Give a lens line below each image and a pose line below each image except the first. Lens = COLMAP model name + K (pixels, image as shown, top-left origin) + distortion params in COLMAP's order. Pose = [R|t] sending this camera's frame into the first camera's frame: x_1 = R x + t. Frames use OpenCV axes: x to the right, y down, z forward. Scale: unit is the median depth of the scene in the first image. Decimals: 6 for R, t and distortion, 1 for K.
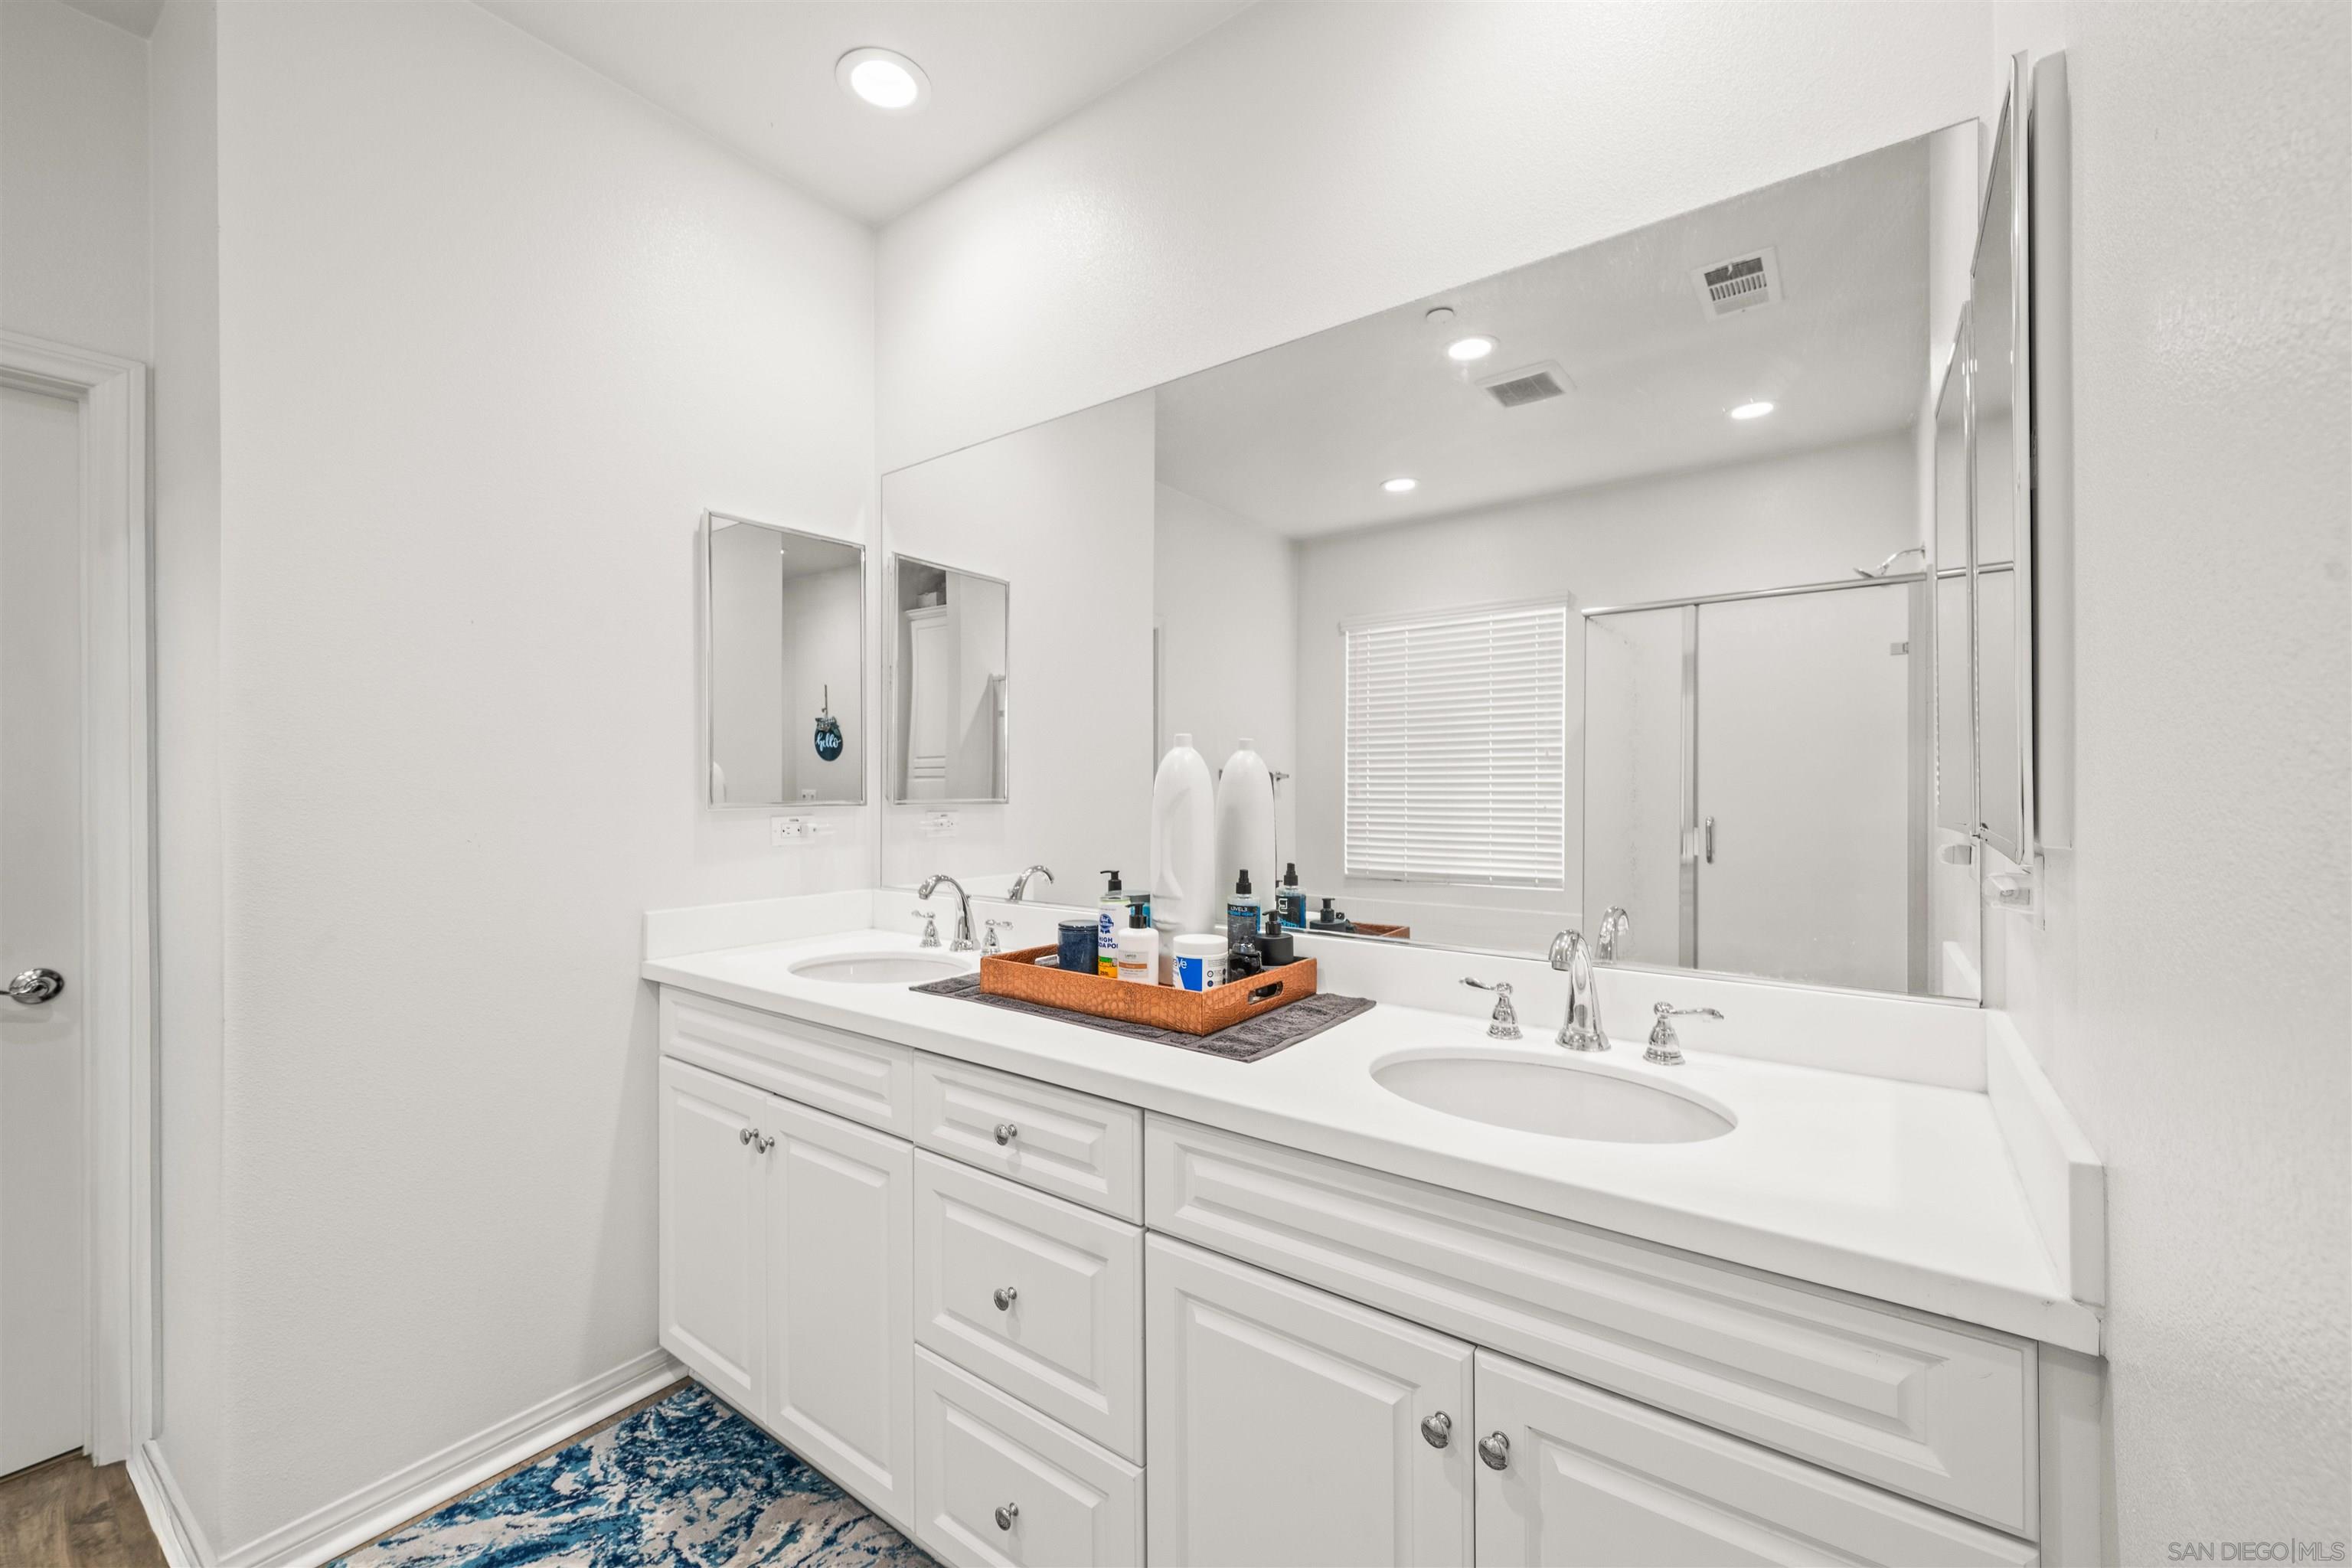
lens RADIAL K [[919.4, 0, 1170.0], [0, 919.4, 776.9], [0, 0, 1]] dist [-0.000586, 0.000347]
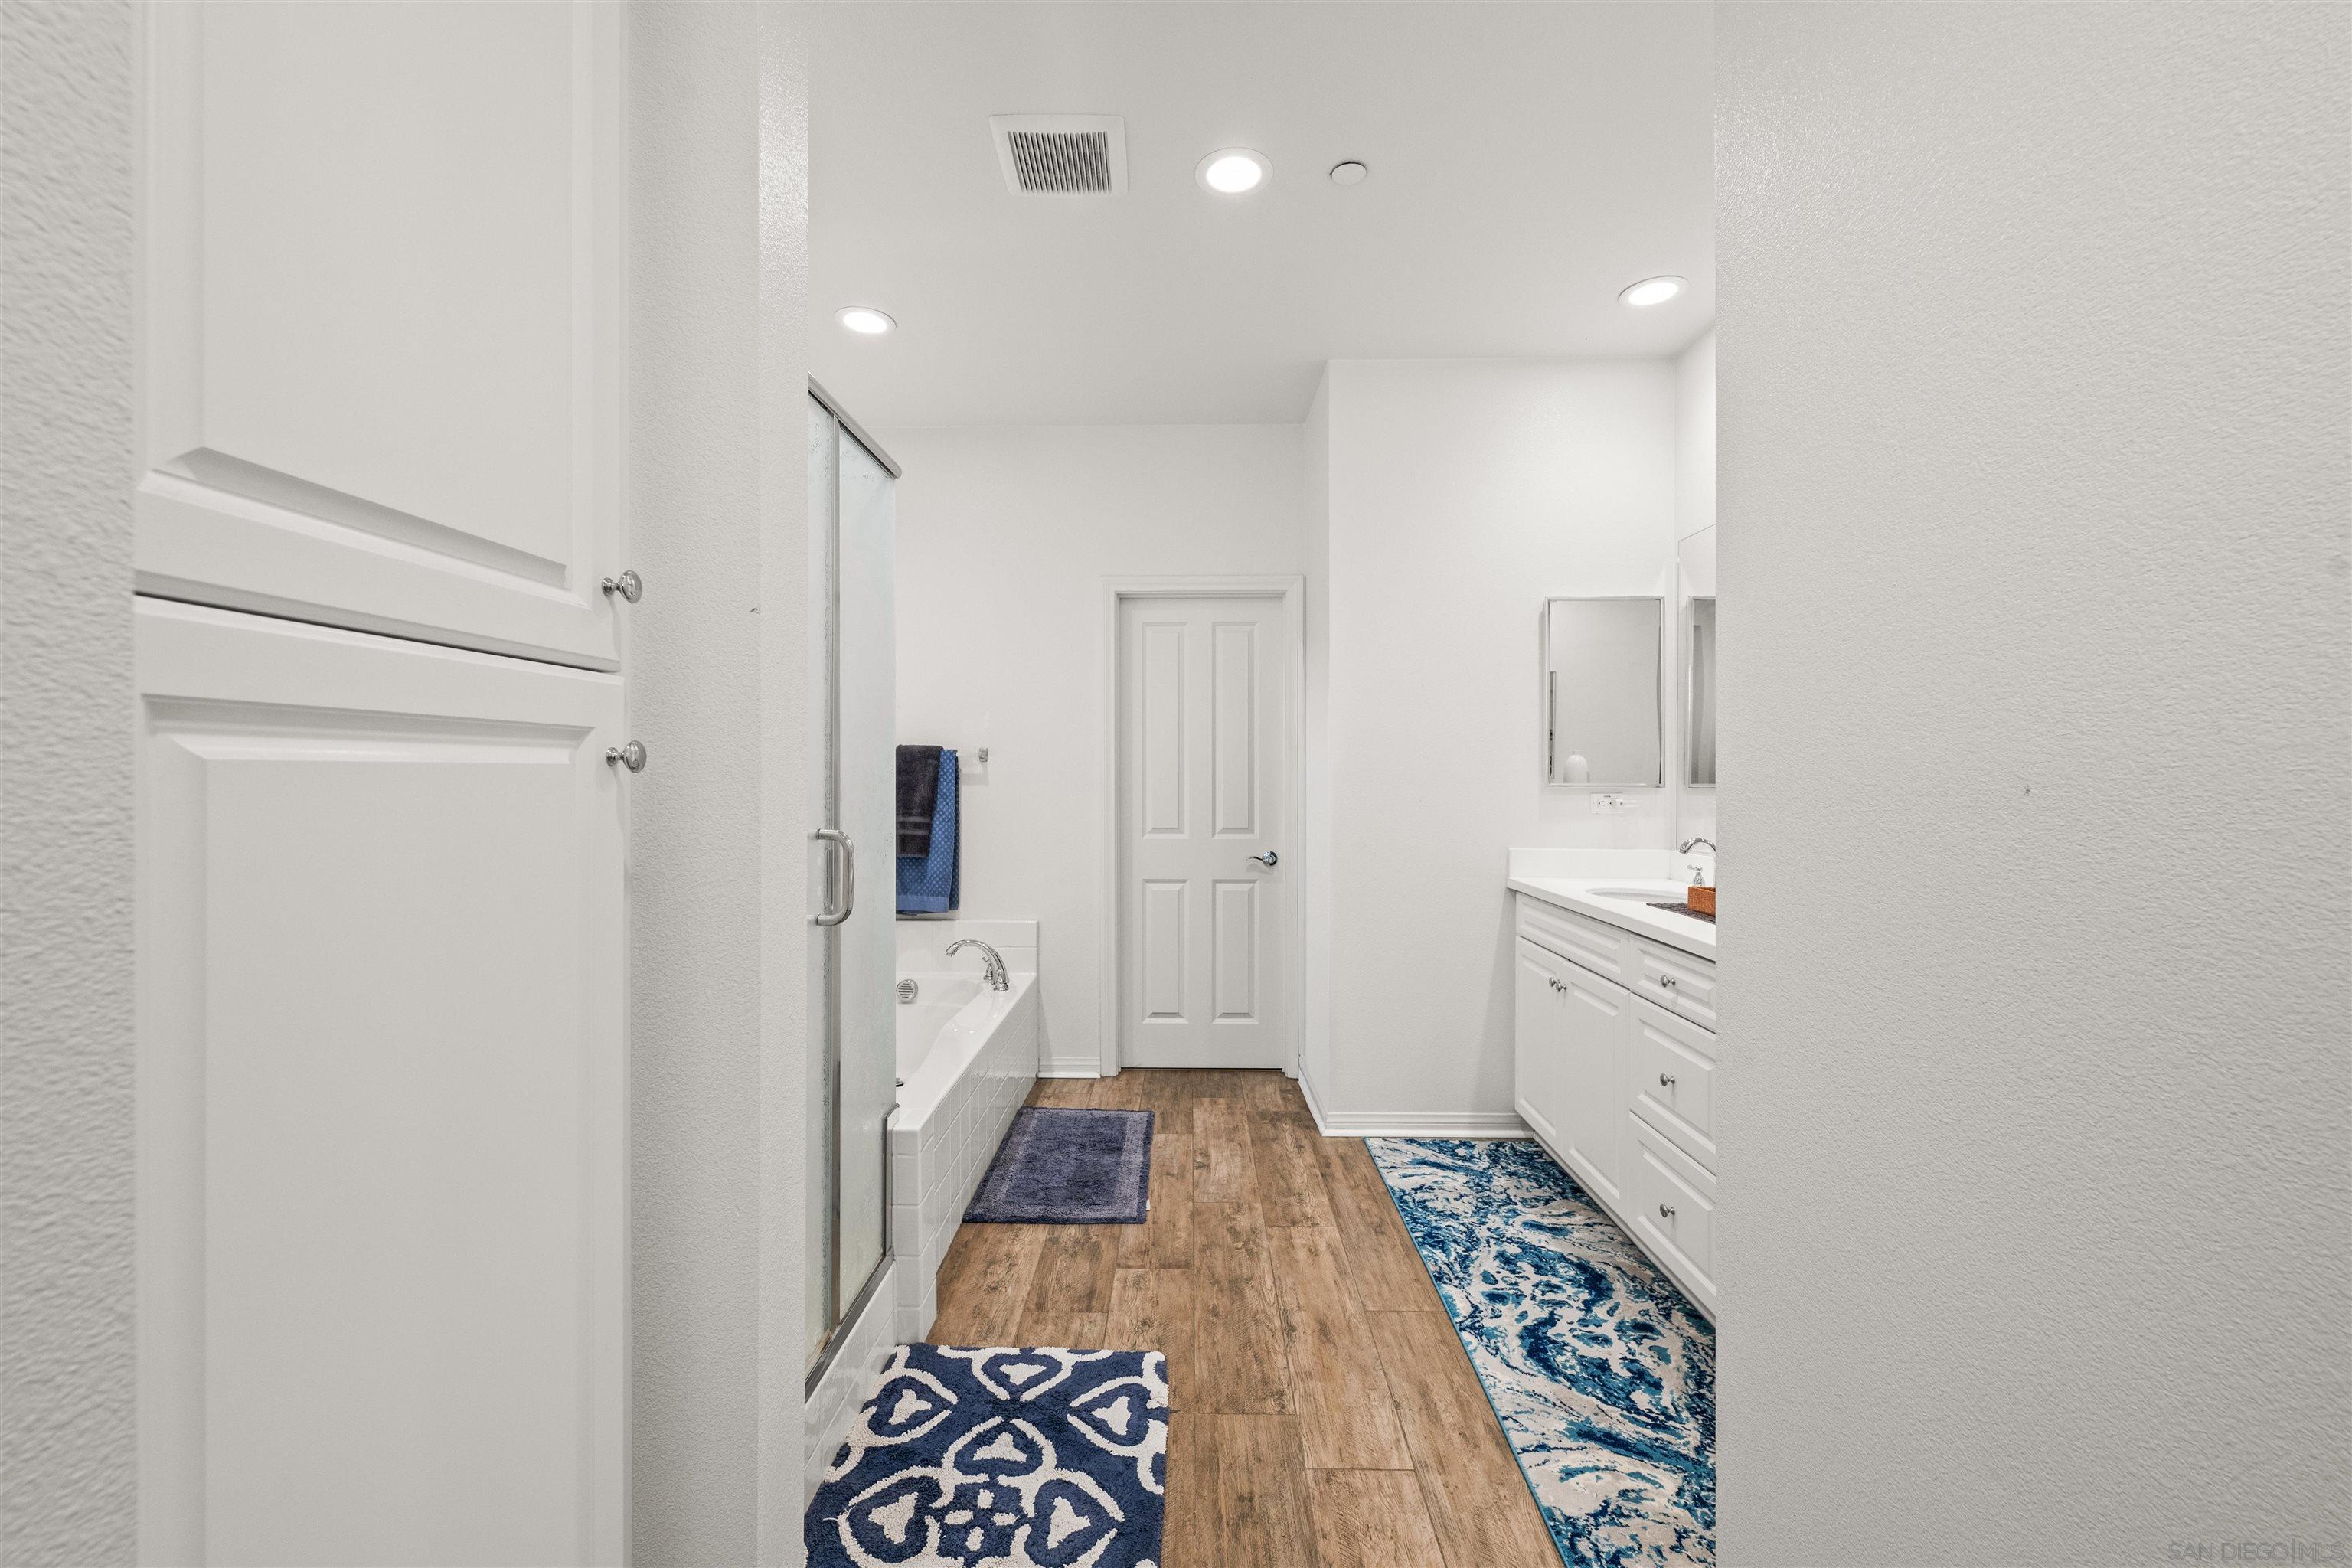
lens RADIAL K [[919.4, 0, 1176.2], [0, 919.4, 772.2], [0, 0, 1]] dist [-0.000586, 0.000347]
pose [[0.577671, 0.006085, -0.816247, 0.498745], [-0.000623, 0.999975, 0.007013, -0.000810], [0.816269, -0.003542, 0.577660, -0.513271]]
